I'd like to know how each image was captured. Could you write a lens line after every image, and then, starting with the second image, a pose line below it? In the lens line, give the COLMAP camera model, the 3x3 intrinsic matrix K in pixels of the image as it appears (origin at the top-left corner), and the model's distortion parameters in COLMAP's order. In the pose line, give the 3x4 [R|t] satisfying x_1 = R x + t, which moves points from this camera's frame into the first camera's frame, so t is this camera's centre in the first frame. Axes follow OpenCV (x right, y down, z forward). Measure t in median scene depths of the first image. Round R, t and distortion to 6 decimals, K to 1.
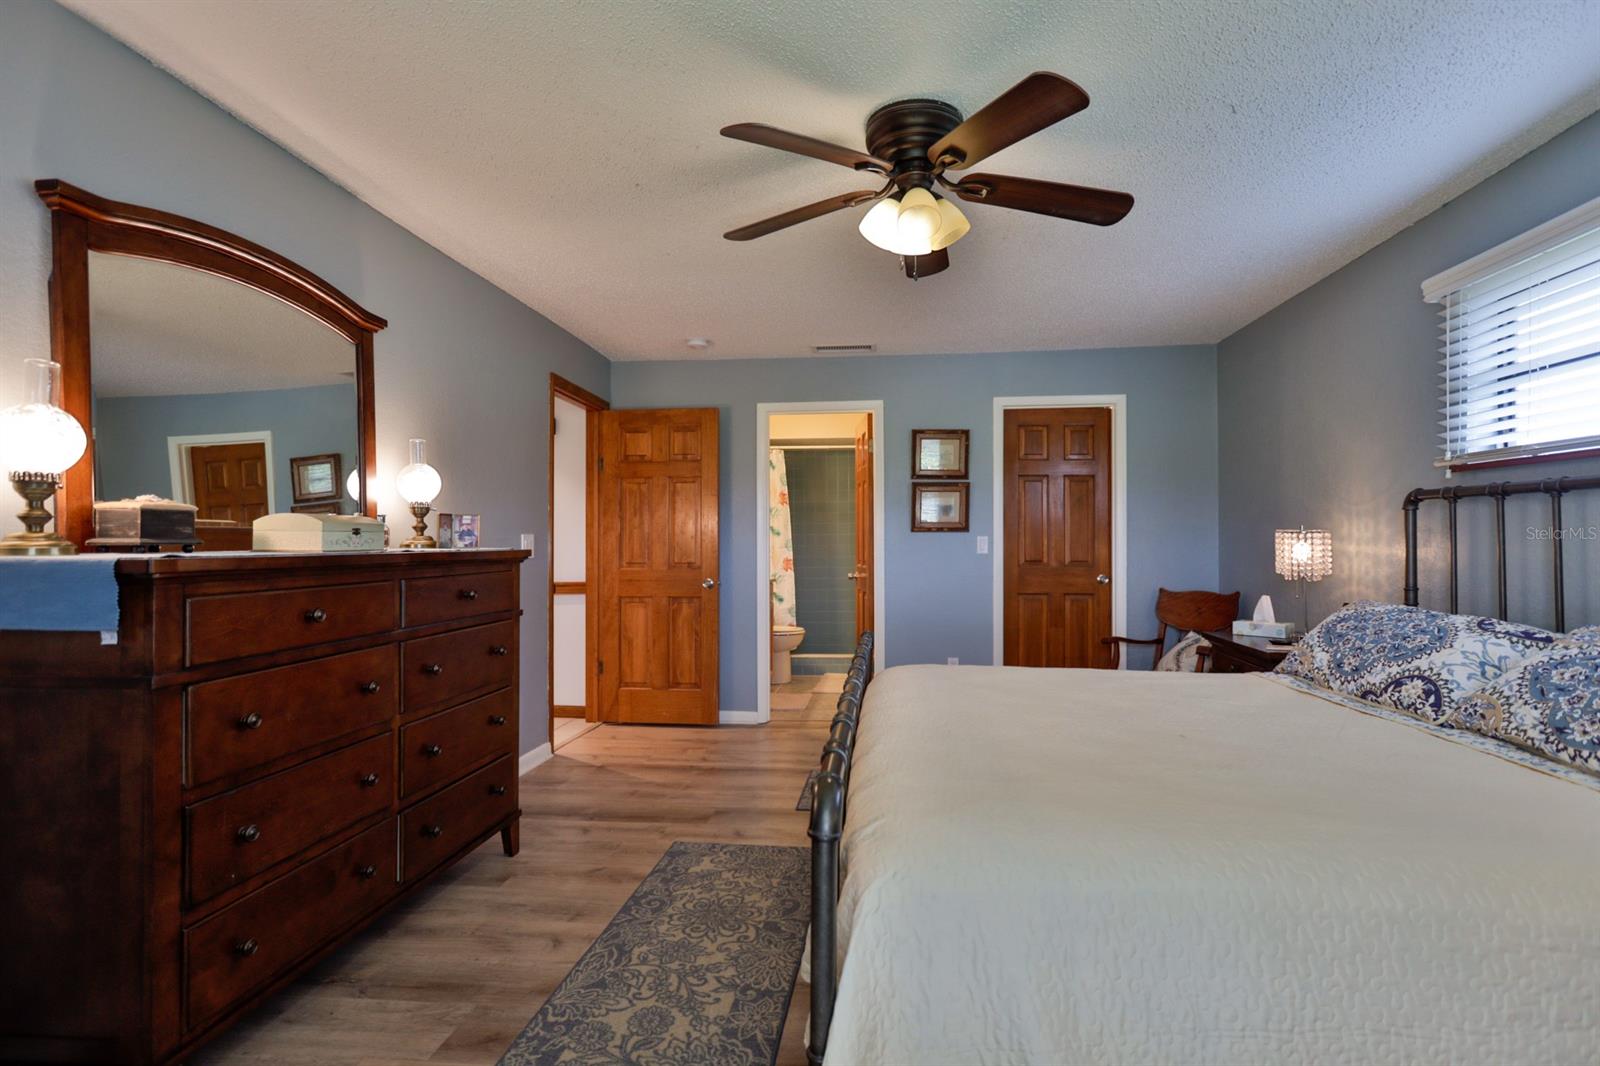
lens RADIAL K [[779.8, 0, 801.8], [0, 779.8, 534.7], [0, 0, 1]] dist [-0.004113, 0.000197]
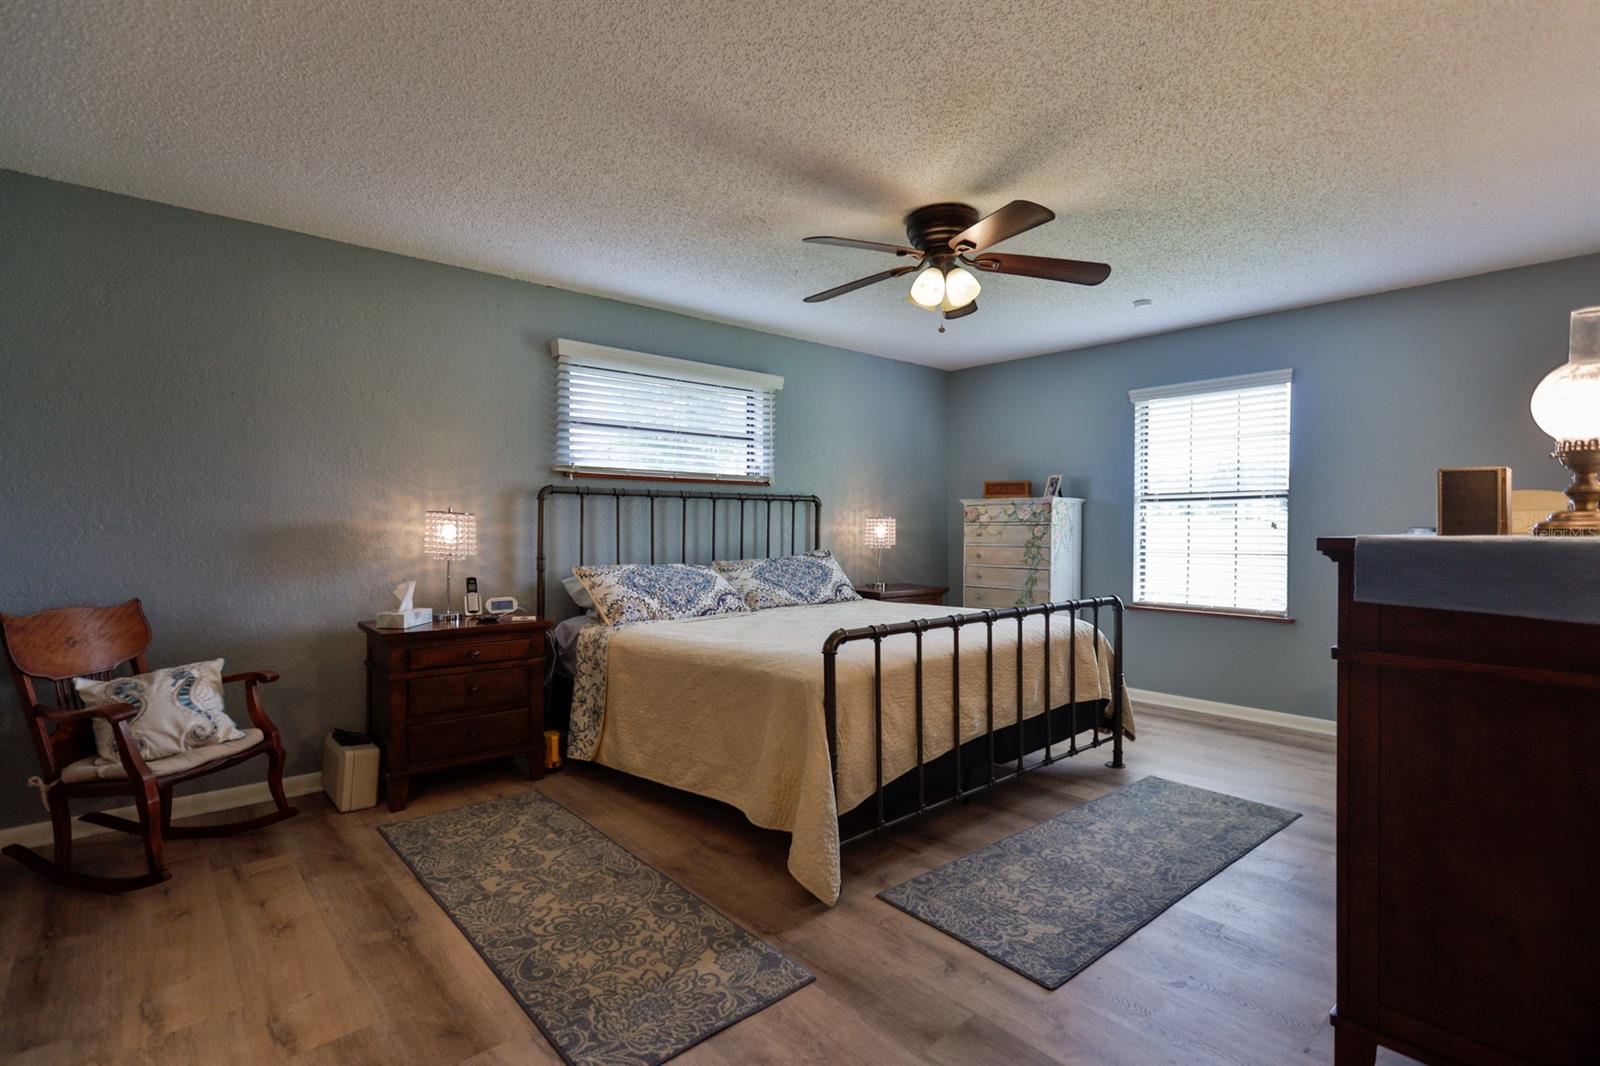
lens RADIAL K [[779.8, 0, 804.4], [0, 779.8, 534.4], [0, 0, 1]] dist [-0.004113, 0.000197]
pose [[-0.748916, -0.006461, 0.662634, -0.539343], [-0.000523, 0.999958, 0.009158, 0.017617], [-0.662665, 0.006512, -0.748887, 2.010863]]
